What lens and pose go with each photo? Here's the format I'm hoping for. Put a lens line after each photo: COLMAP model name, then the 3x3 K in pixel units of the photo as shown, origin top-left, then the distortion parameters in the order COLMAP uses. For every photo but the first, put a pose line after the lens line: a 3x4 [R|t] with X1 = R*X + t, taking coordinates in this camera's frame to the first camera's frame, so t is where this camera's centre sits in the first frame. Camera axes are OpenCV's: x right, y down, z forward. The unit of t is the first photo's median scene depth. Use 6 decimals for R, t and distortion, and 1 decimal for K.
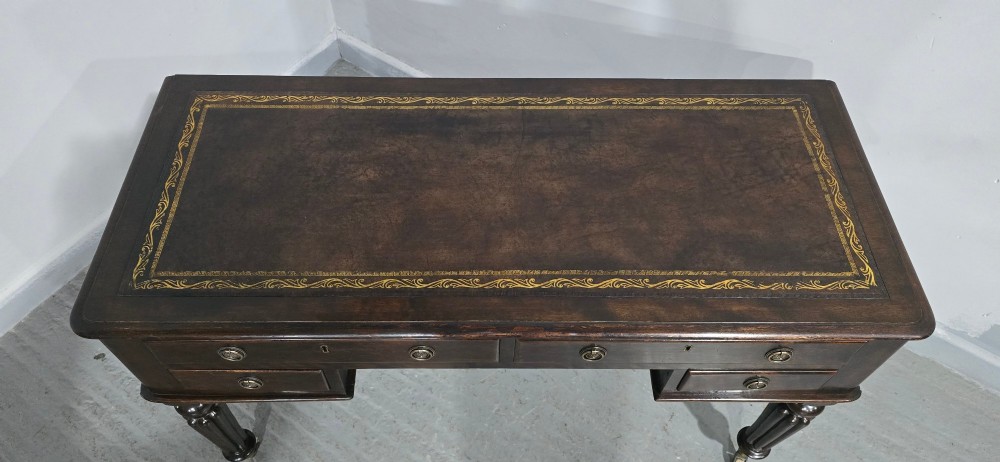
lens RADIAL K [[672.8, 0, 495.8], [0, 672.8, 233.2], [0, 0, 1]] dist [0.049569, -0.003931]
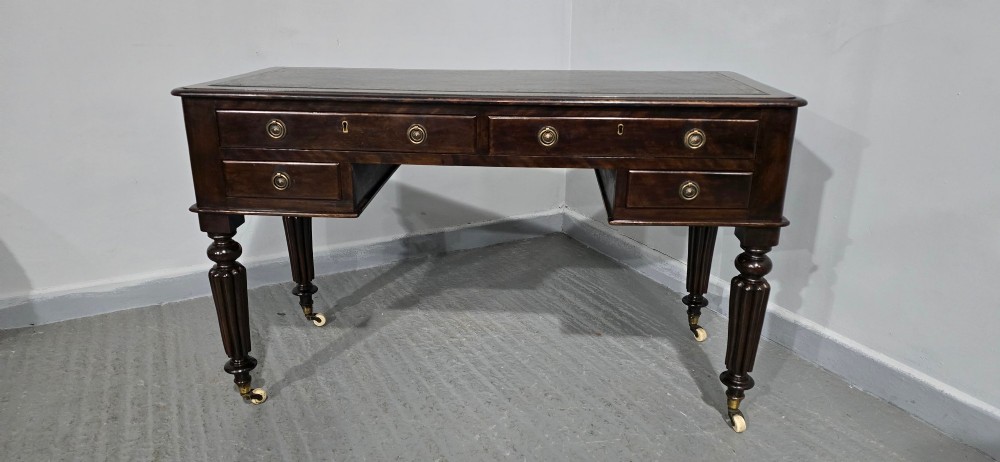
lens RADIAL K [[672.8, 0, 495.8], [0, 672.8, 233.2], [0, 0, 1]] dist [0.049569, -0.003931]
pose [[0.997201, 0.011968, -0.073806, 0.138534], [-0.052864, 0.810929, -0.582752, 1.060740], [0.052877, 0.585023, 0.809291, 0.057625]]
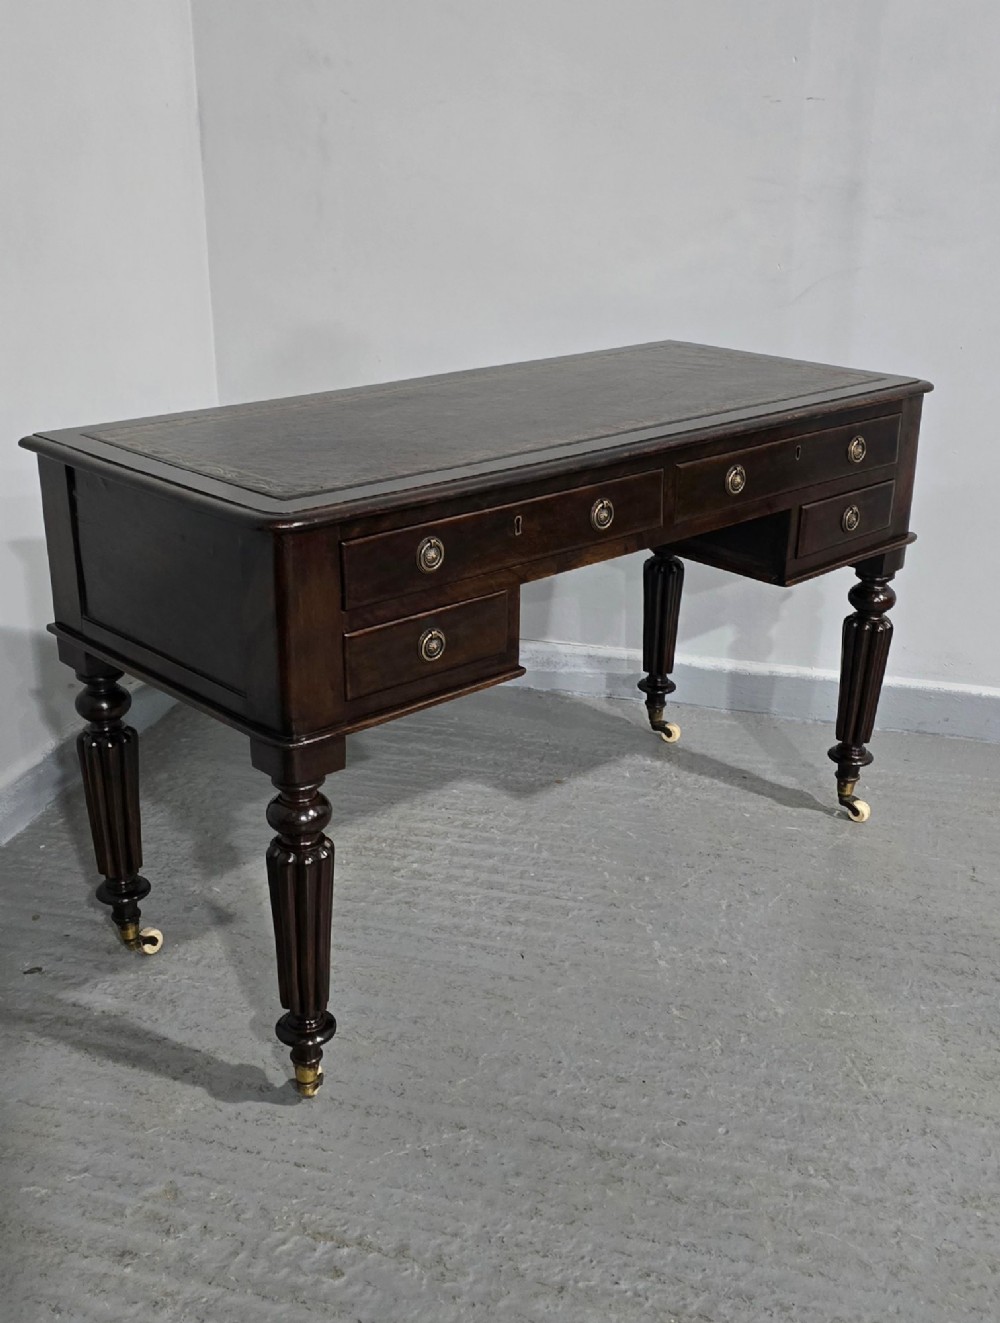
lens RADIAL K [[1445.3, 0, 479.1], [0, 1445.3, 658.1], [0, 0, 1]] dist [0.099113, -0.045904]
pose [[0.739131, -0.248711, 0.625962, -1.314823], [0.551818, 0.756499, -0.351006, 0.814814], [-0.386241, 0.604857, 0.696396, -0.047371]]
